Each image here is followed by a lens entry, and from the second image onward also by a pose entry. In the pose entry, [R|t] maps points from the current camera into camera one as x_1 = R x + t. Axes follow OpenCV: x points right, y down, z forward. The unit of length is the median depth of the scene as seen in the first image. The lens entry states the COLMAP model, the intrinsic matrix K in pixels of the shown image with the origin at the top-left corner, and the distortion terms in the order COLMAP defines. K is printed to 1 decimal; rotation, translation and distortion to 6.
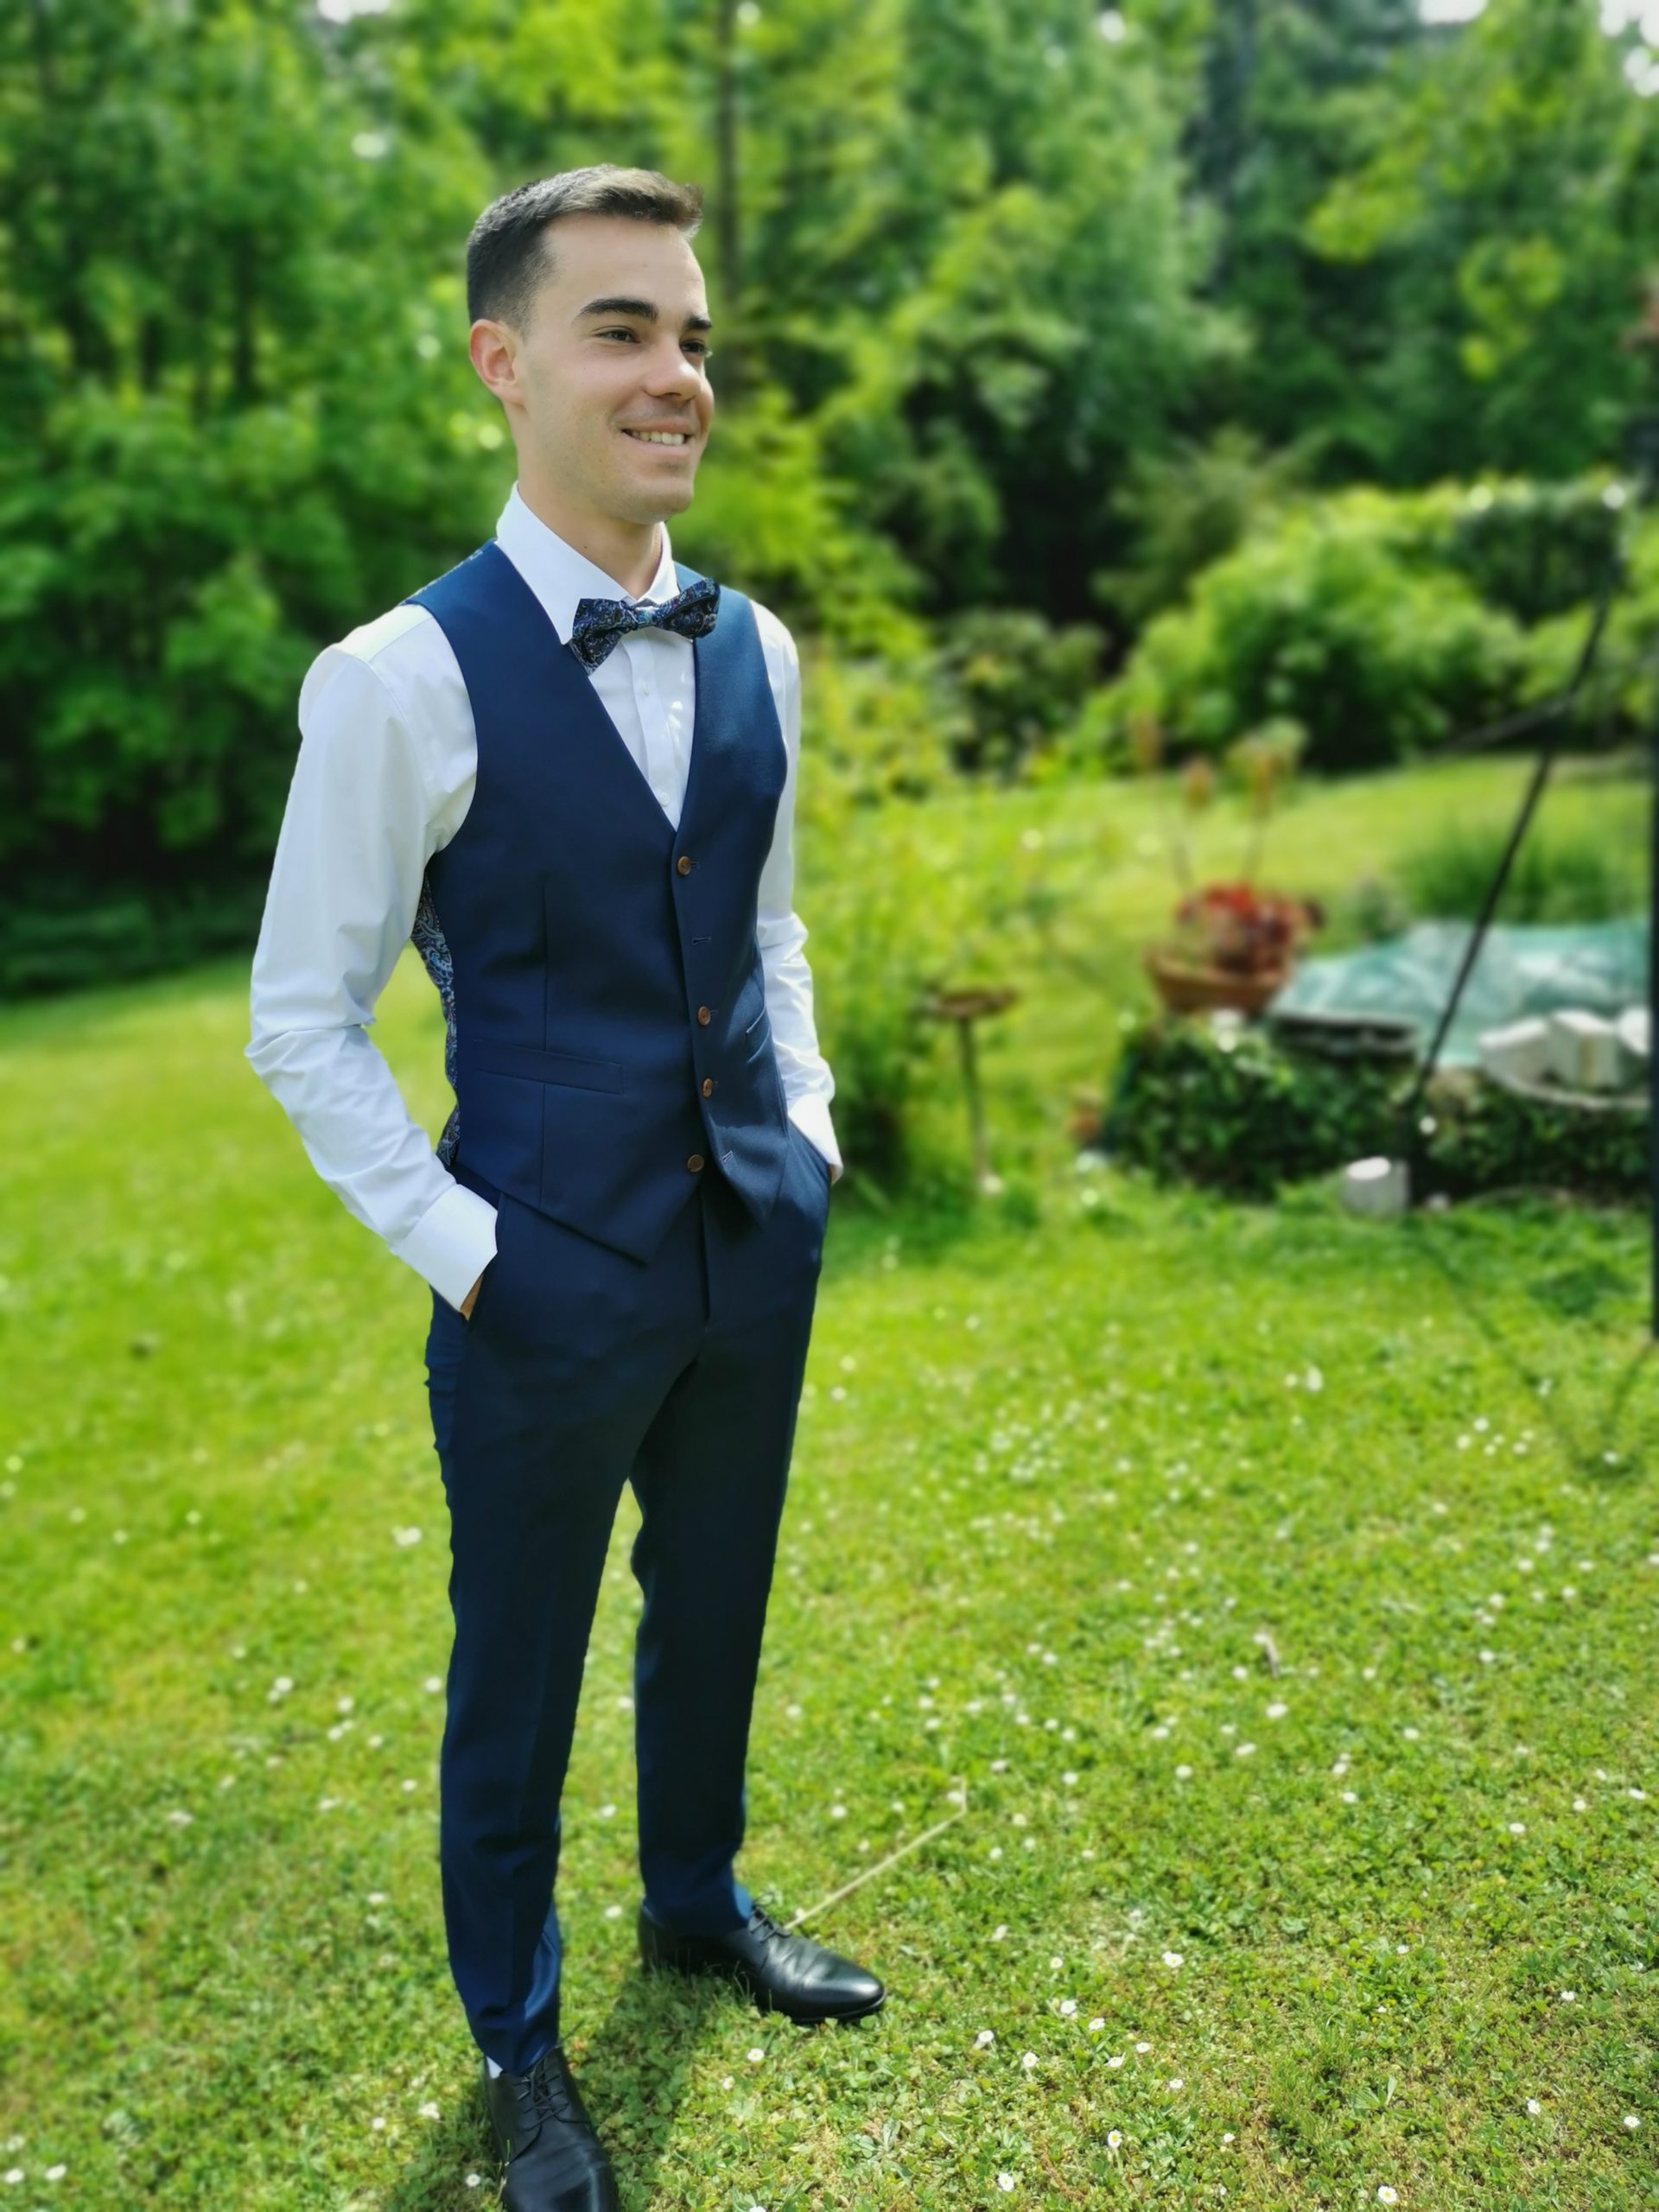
lens RADIAL K [[1762.5, 0, 824.0], [0, 1762.5, 1088.4], [0, 0, 1]] dist [0.048899, -0.028538]
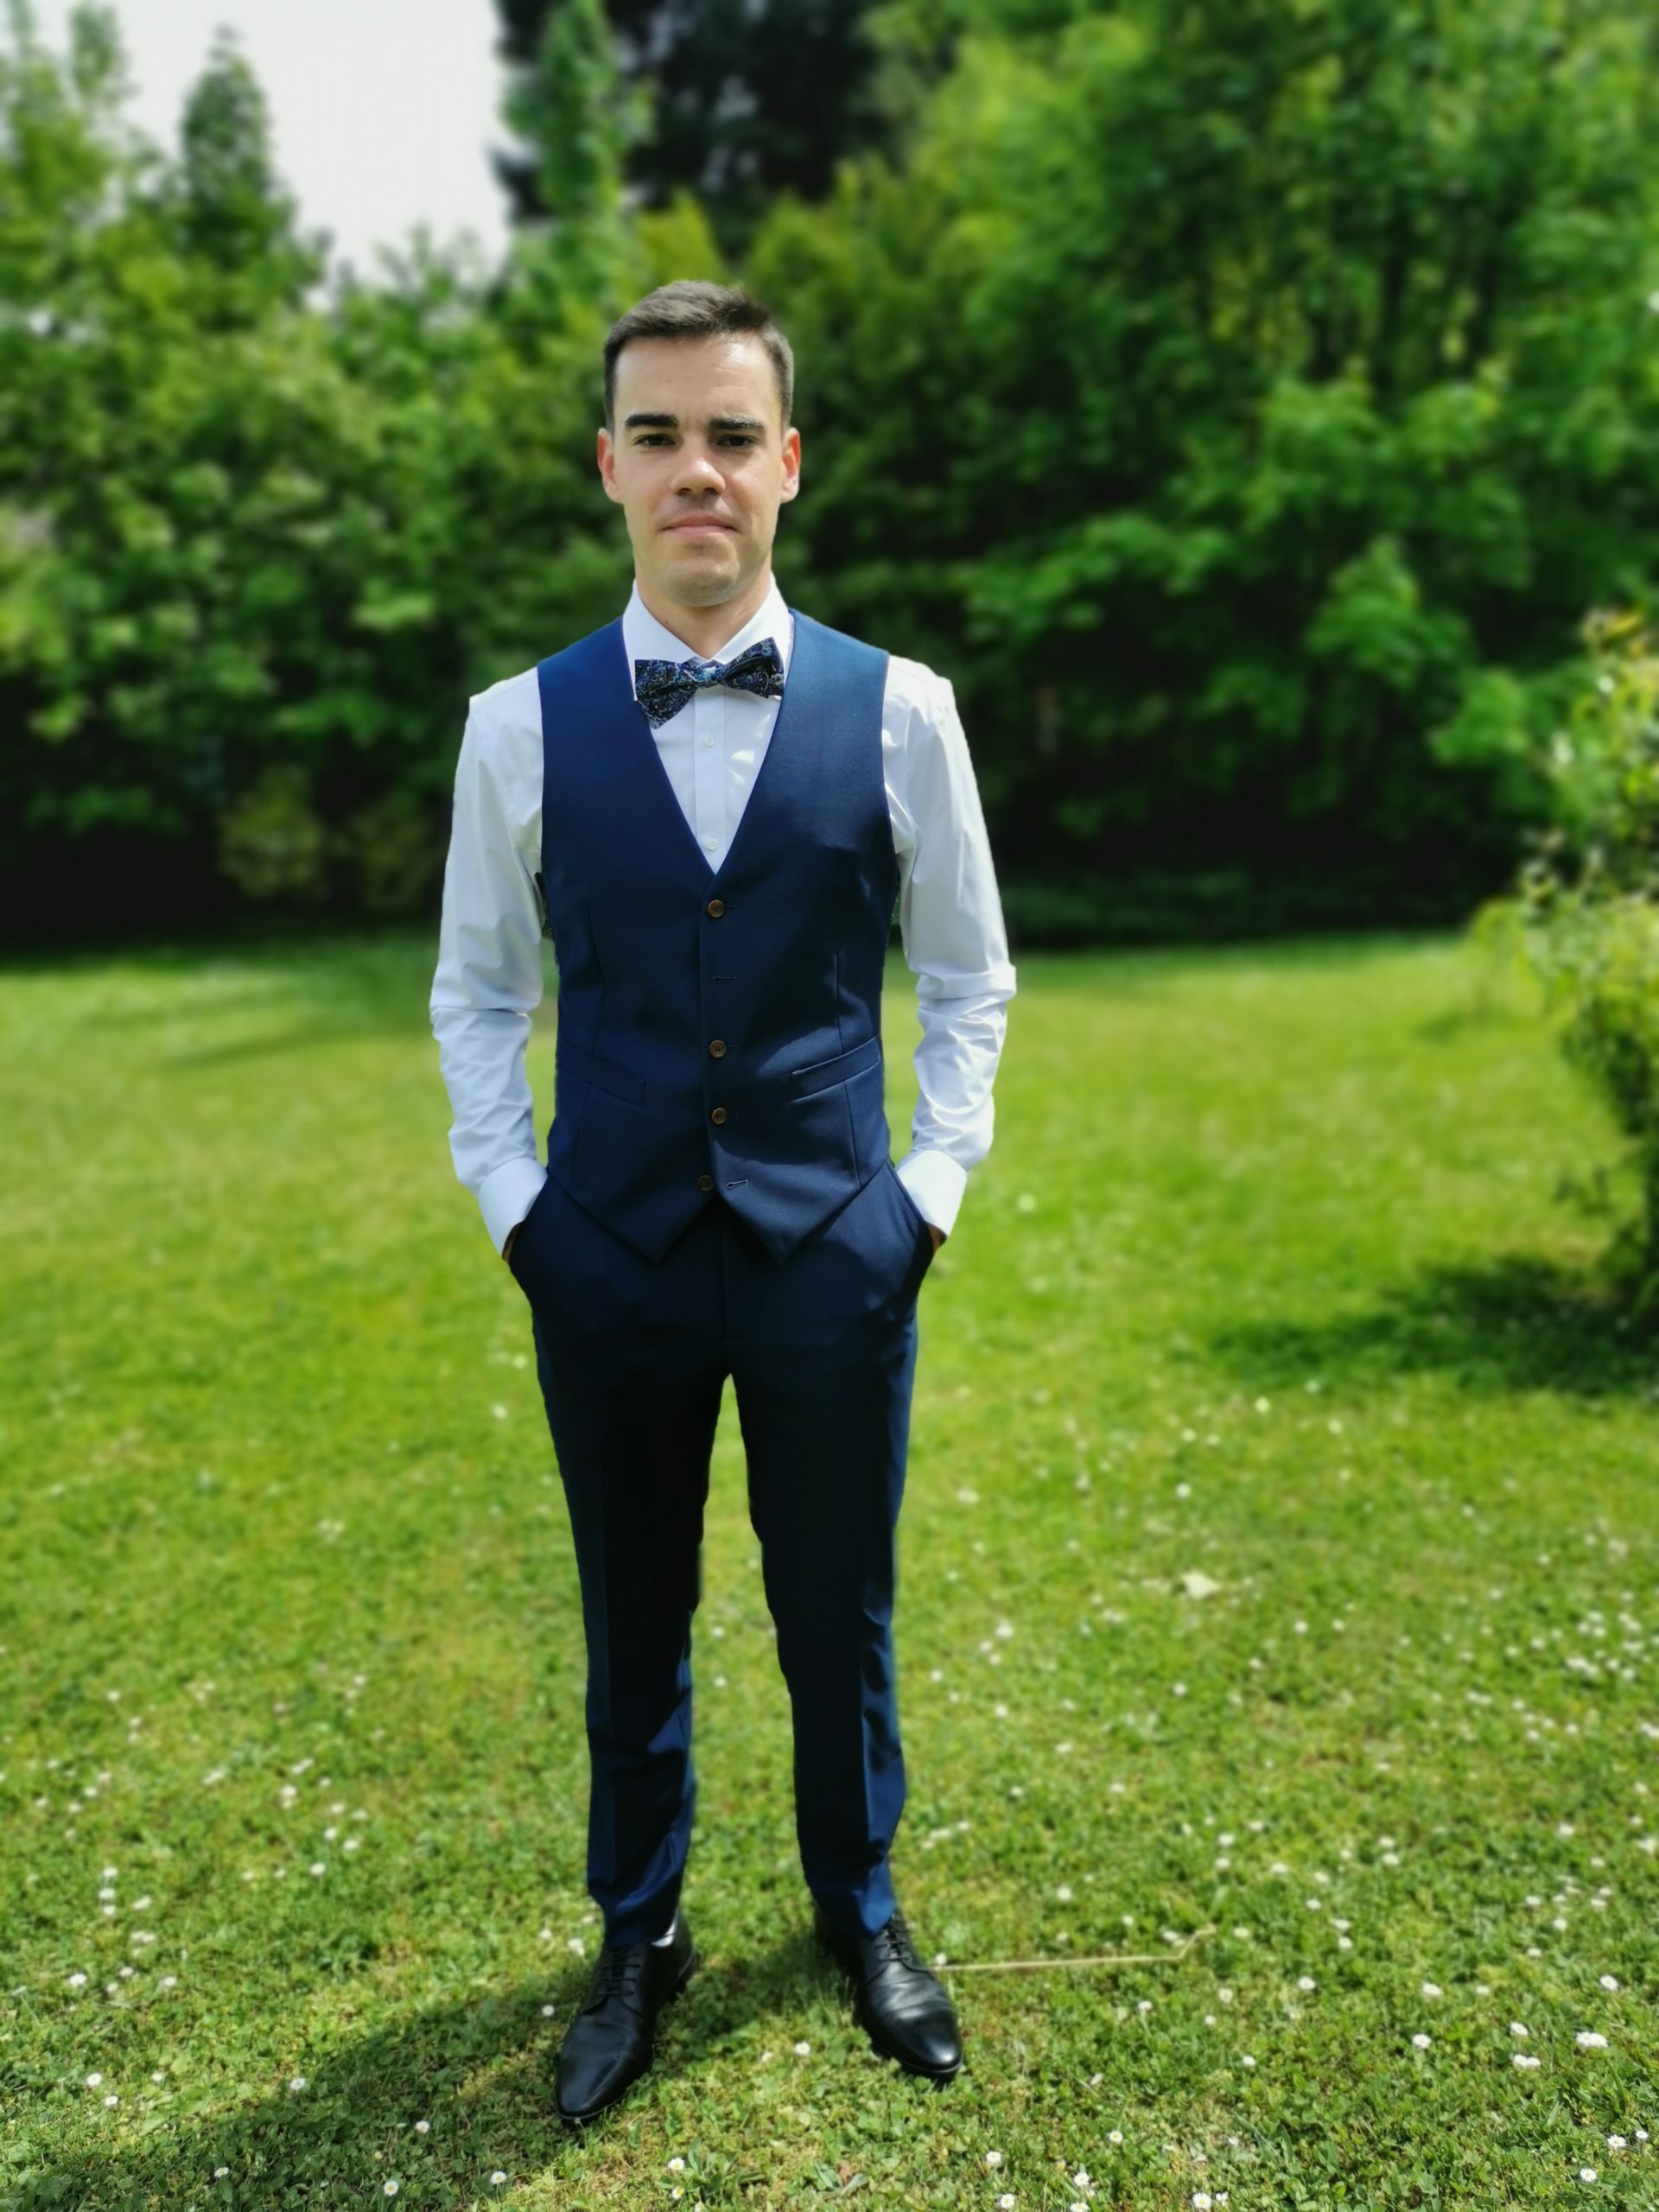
lens RADIAL K [[1762.5, 0, 797.2], [0, 1762.5, 1087.9], [0, 0, 1]] dist [0.048899, -0.028538]
pose [[0.766412, 0.183858, -0.615475, 0.337336], [-0.173594, 0.981793, 0.077121, -0.059209], [0.618448, 0.047736, 0.784375, 0.106649]]
